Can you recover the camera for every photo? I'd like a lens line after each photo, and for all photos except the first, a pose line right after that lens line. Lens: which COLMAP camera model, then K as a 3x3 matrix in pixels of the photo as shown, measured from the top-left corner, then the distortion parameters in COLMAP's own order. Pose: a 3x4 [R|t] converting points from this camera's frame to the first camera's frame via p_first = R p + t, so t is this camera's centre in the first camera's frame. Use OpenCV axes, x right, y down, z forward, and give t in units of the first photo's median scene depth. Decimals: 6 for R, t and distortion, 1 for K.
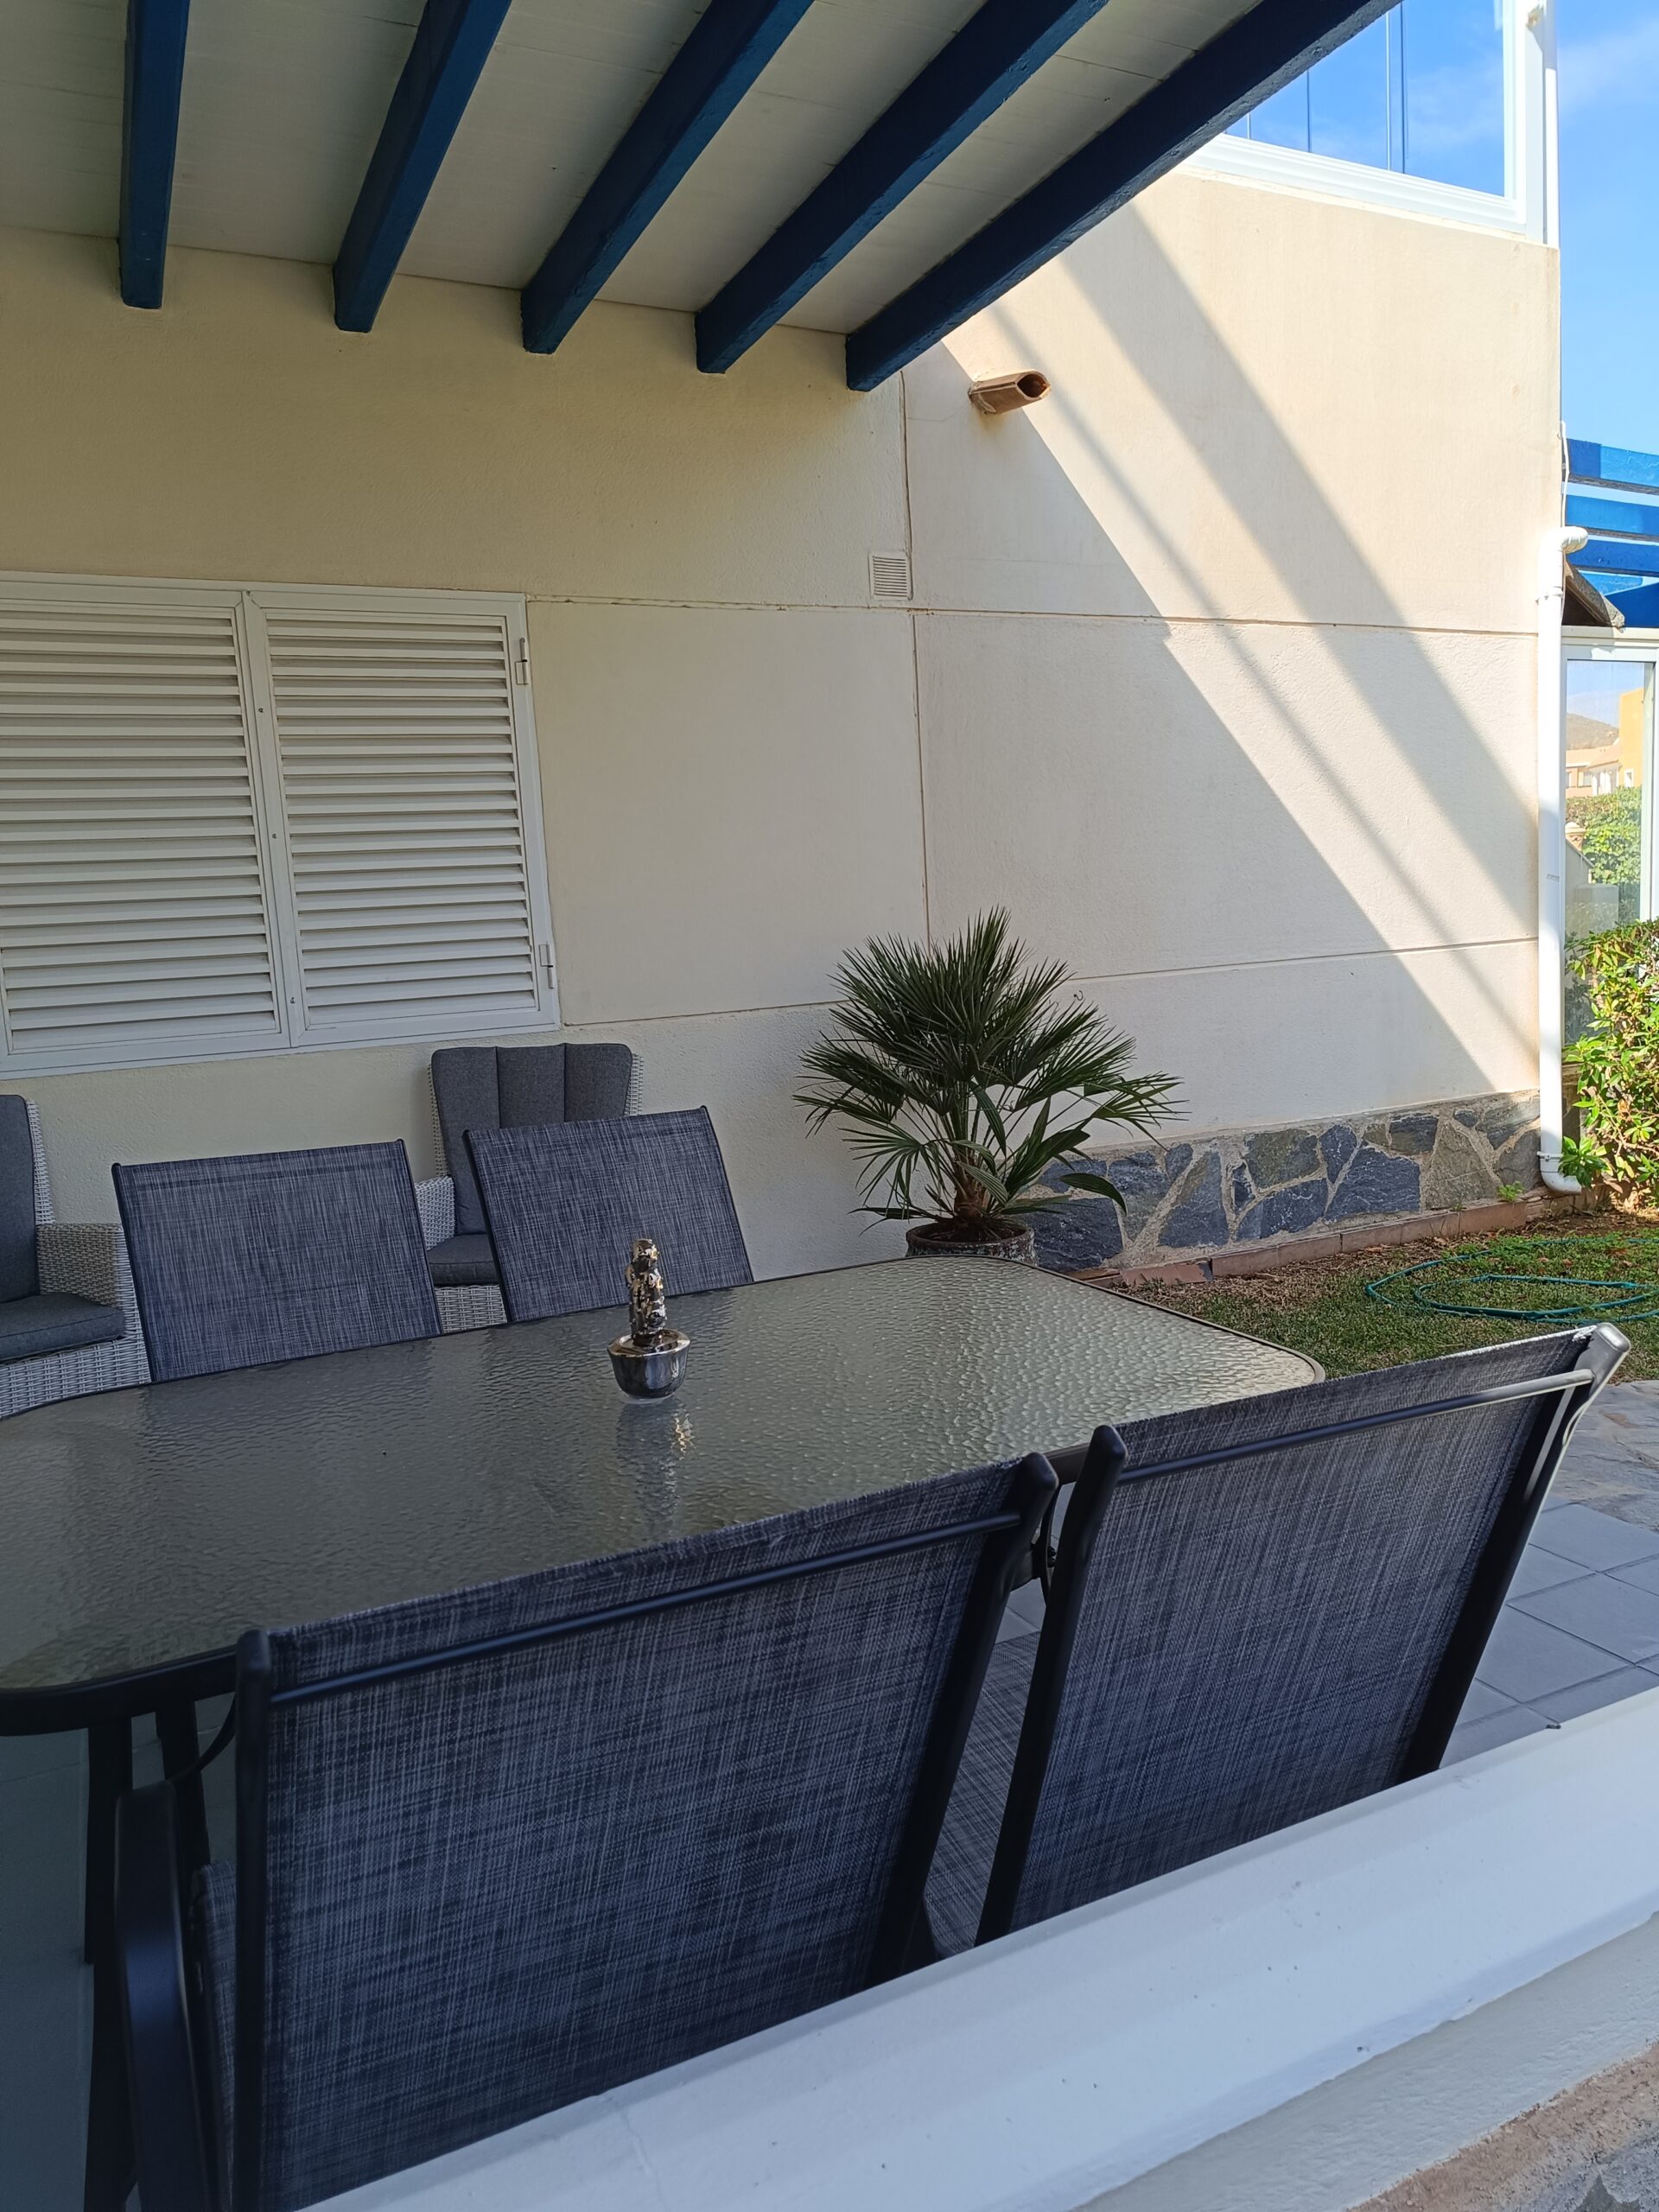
lens RADIAL K [[1499.1, 0, 830.6], [0, 1499.1, 1150.8], [0, 0, 1]] dist [0.034578, -0.009191]
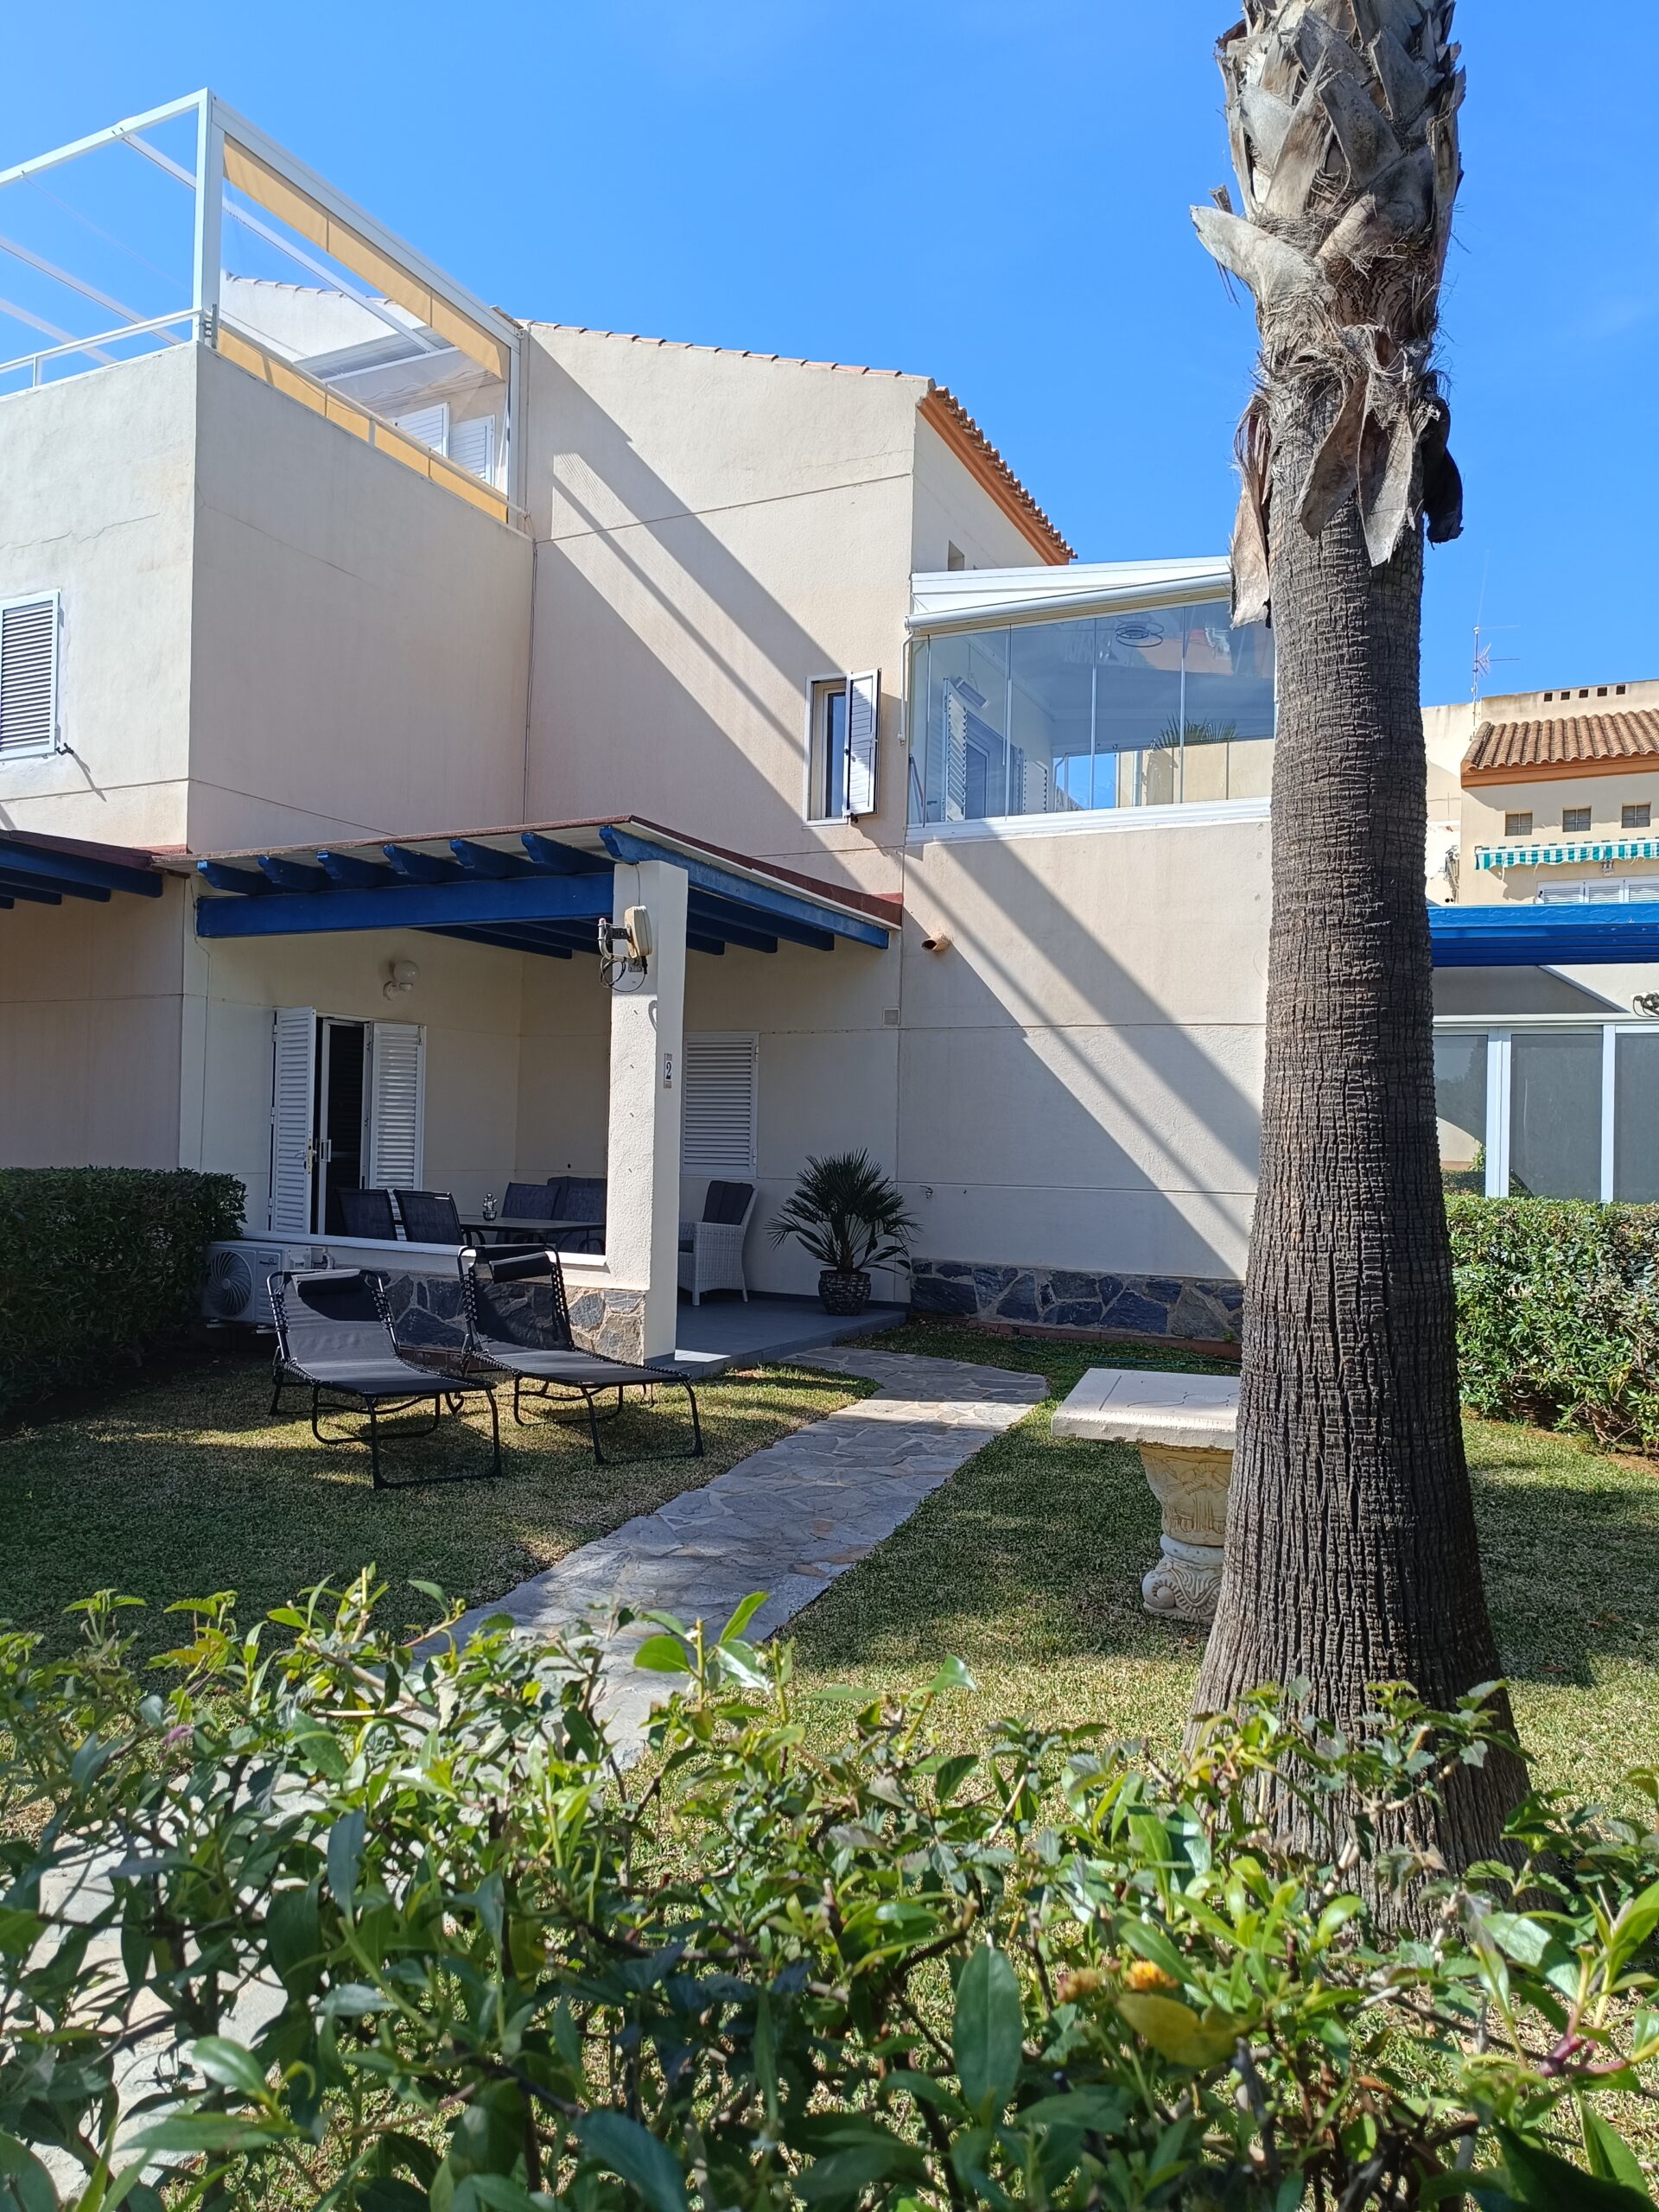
lens RADIAL K [[1499.1, 0, 830.6], [0, 1499.1, 1150.8], [0, 0, 1]] dist [0.034578, -0.009191]
pose [[0.609760, 0.077840, -0.788755, 1.652478], [-0.177449, 0.983311, -0.040140, -0.034361], [0.772467, 0.164439, 0.613396, -0.488884]]
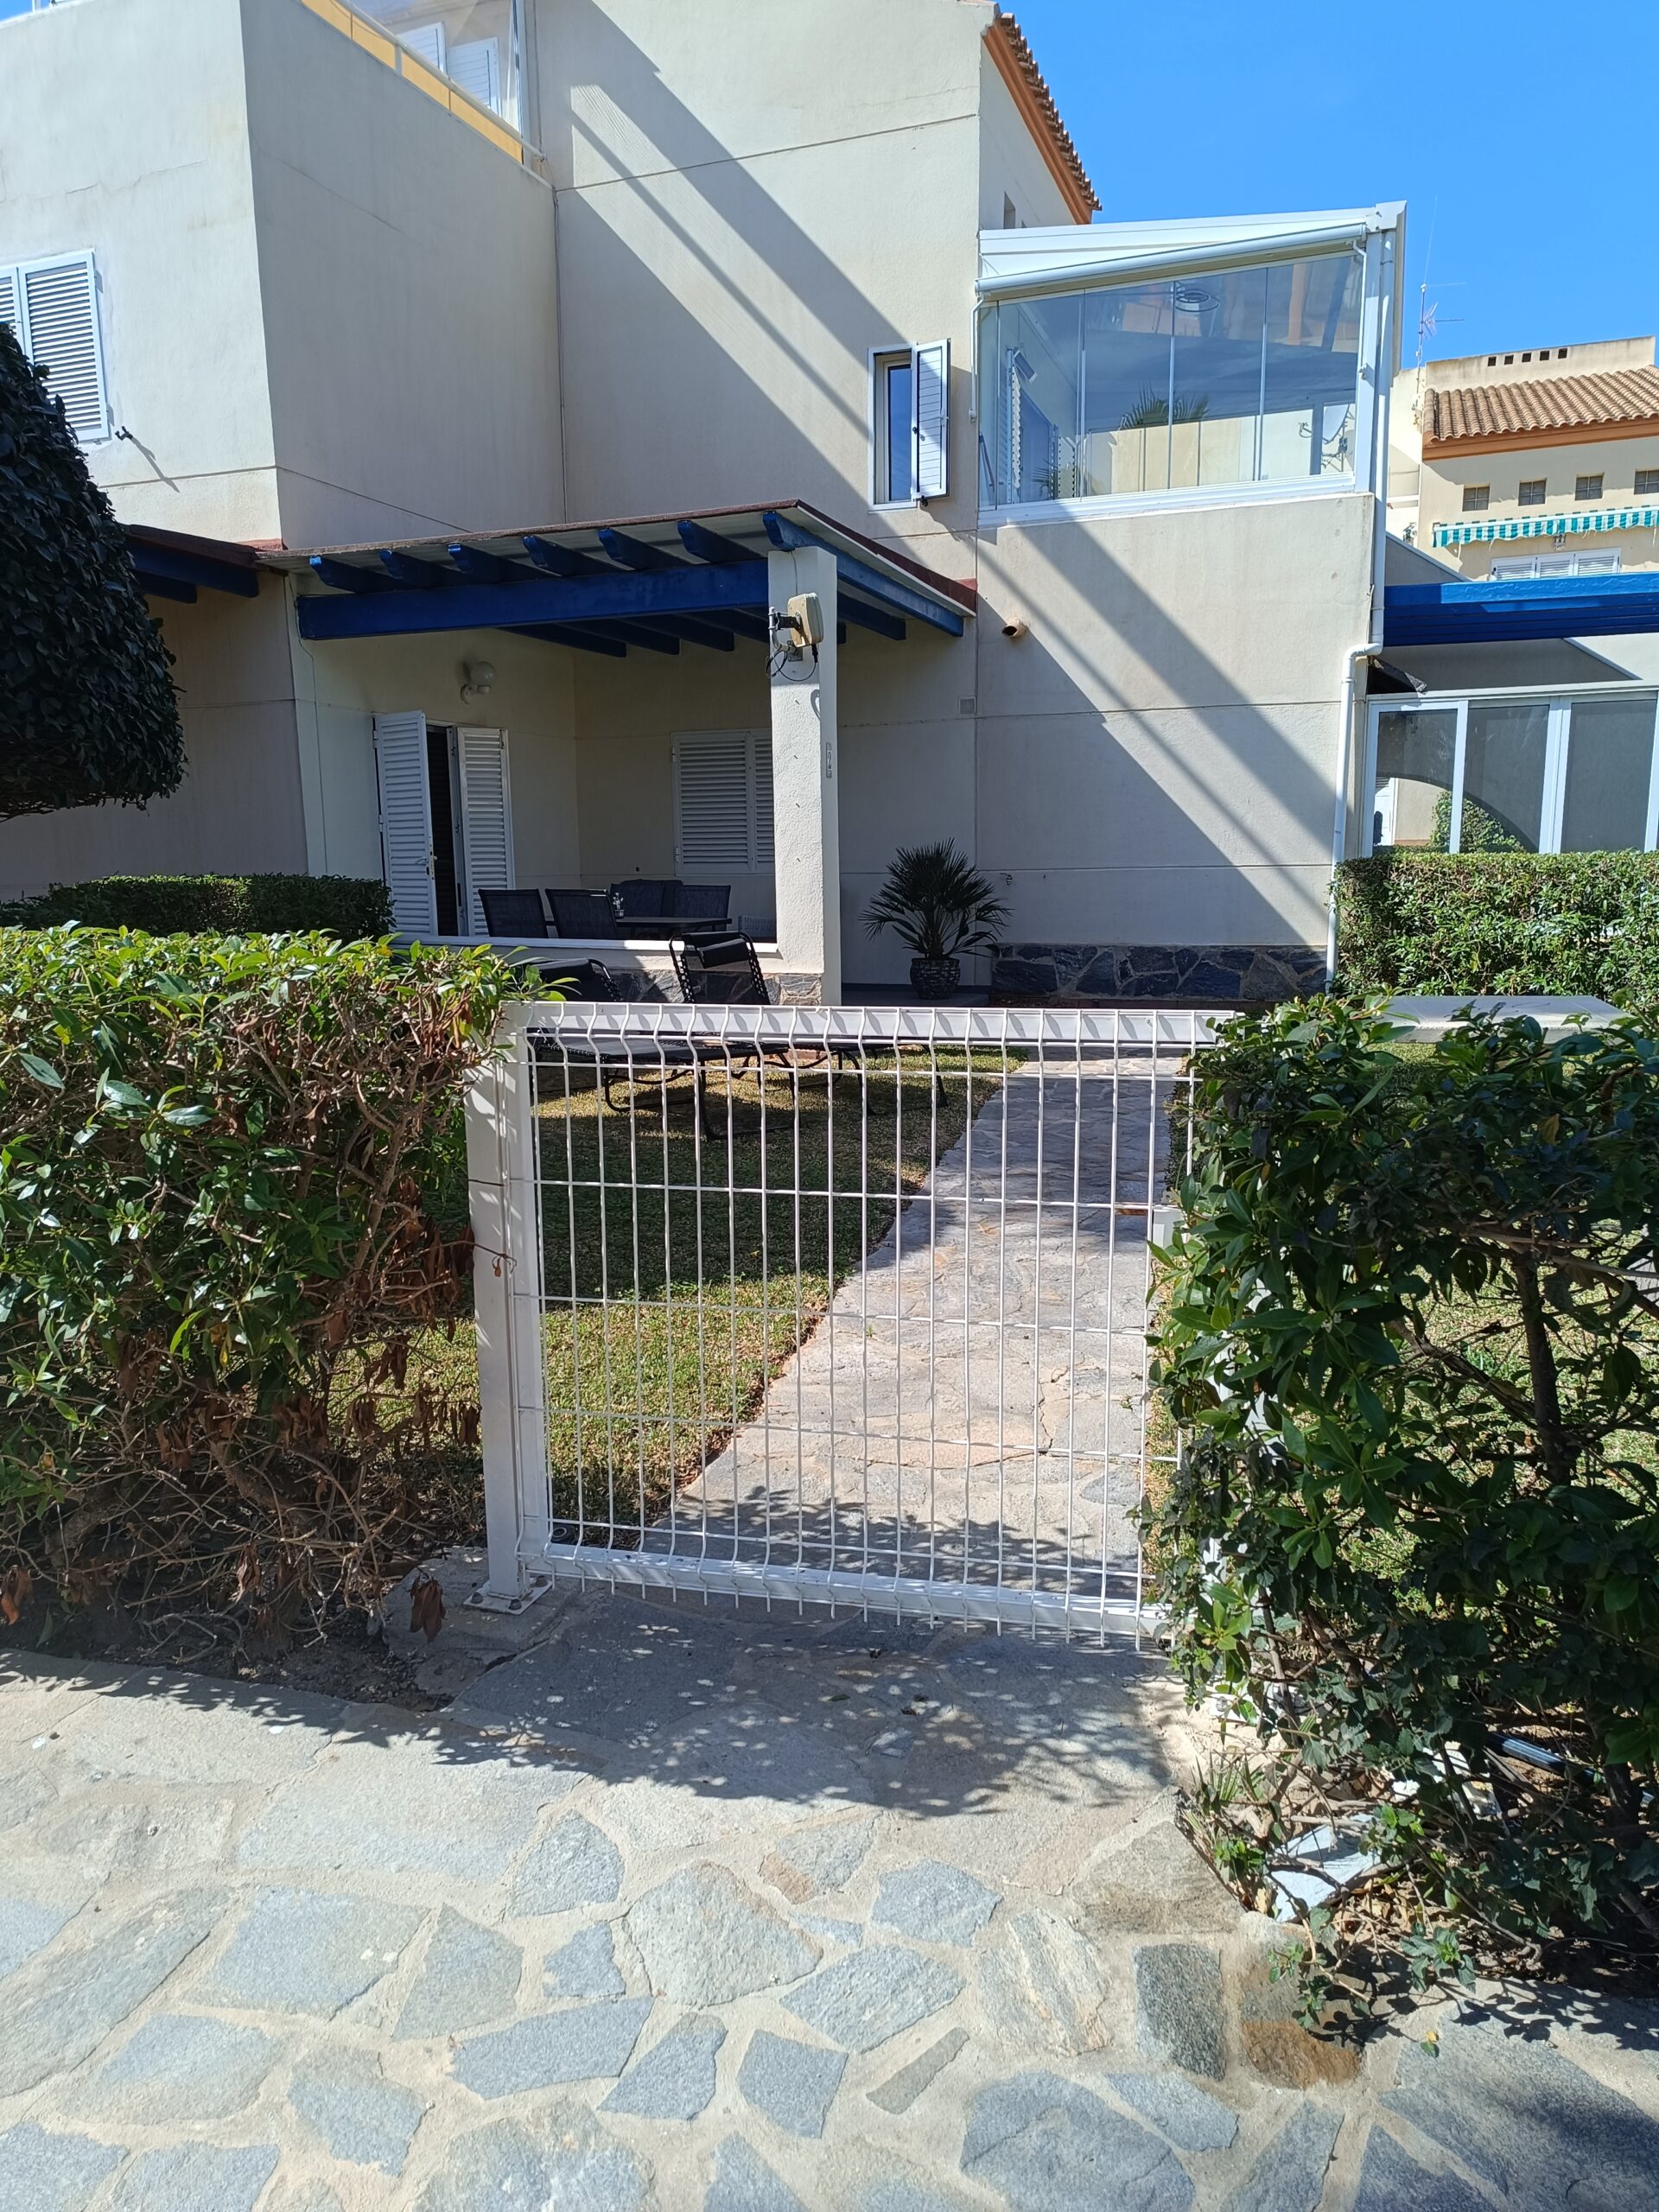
lens RADIAL K [[1499.1, 0, 830.6], [0, 1499.1, 1150.8], [0, 0, 1]] dist [0.034578, -0.009191]
pose [[0.691105, 0.186780, -0.698202, 1.530718], [-0.135894, 0.982382, 0.128291, 0.059053], [0.709864, 0.006219, 0.704312, -0.829174]]
